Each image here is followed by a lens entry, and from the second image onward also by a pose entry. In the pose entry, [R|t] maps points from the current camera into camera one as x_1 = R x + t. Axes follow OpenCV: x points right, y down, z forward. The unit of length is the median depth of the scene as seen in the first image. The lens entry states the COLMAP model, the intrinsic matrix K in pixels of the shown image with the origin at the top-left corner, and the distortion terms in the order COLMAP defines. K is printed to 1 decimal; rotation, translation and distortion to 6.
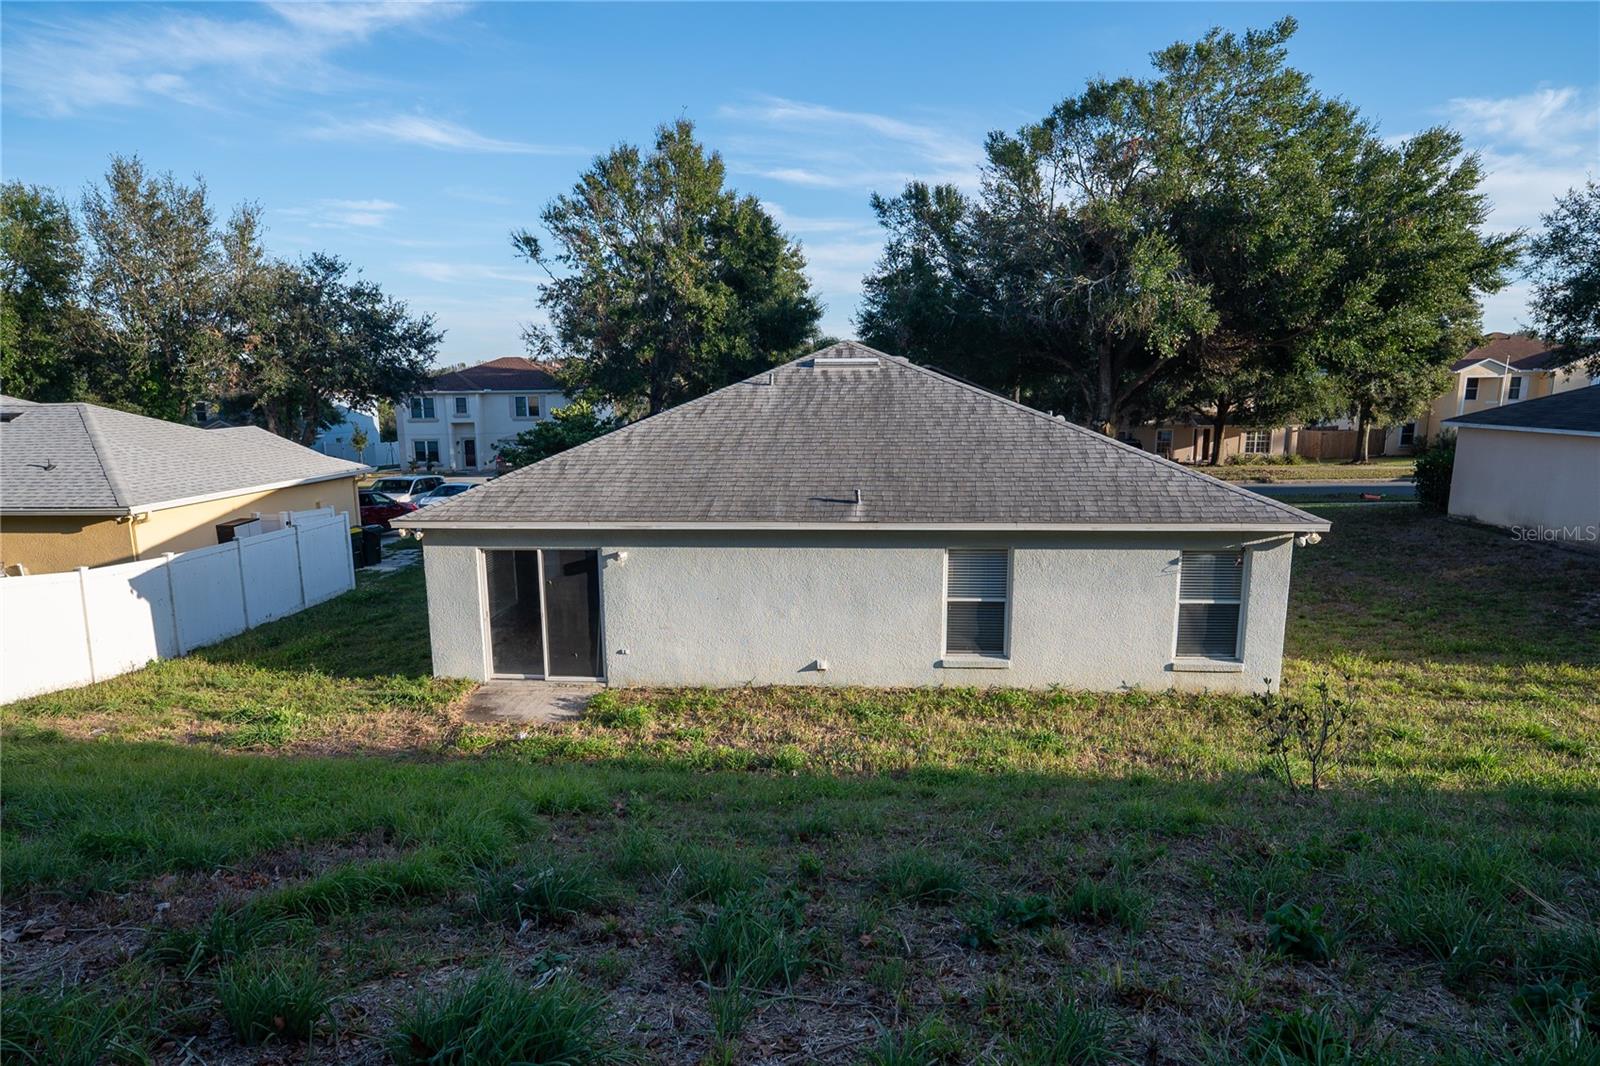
lens RADIAL K [[983.2, 0, 778.8], [0, 983.2, 581.0], [0, 0, 1]] dist [-0.000104, 0.013838]
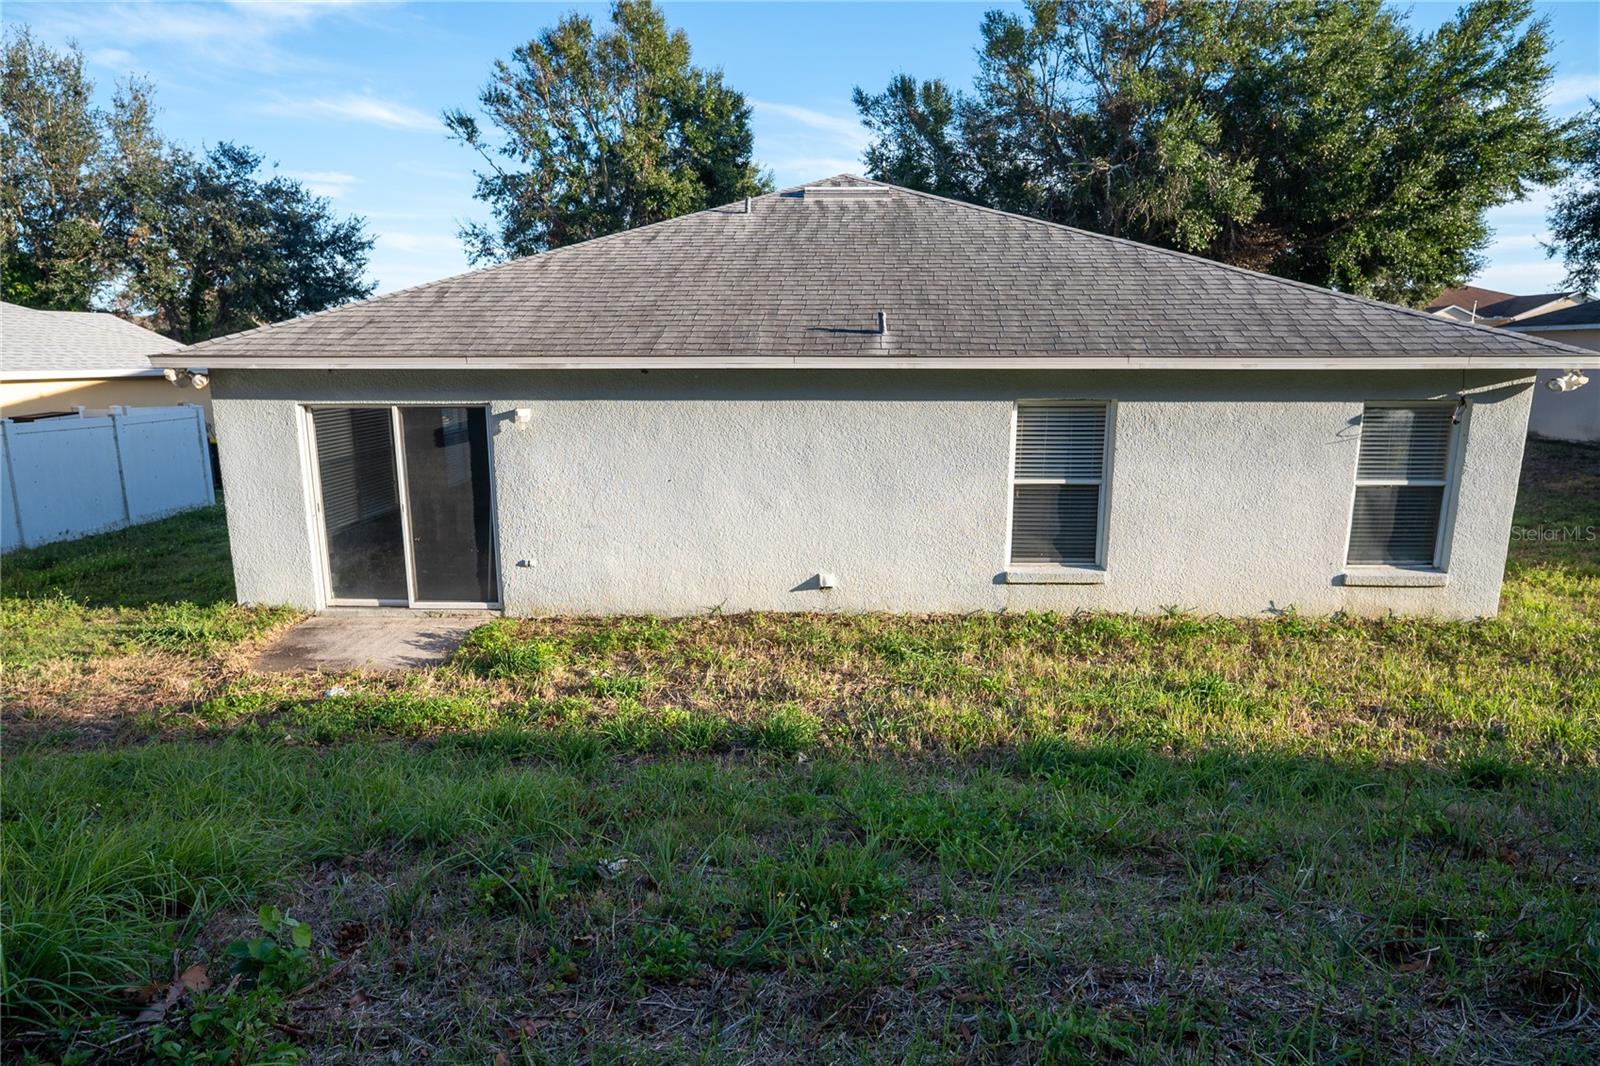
lens RADIAL K [[931.0, 0, 802.0], [0, 931.0, 539.5], [0, 0, 1]] dist [-0.007999, 0.016659]
pose [[0.997692, 0.000347, 0.067905, -0.015733], [0.000171, 0.999971, -0.007633, 0.062116], [-0.067906, 0.007627, 0.997663, 0.371155]]
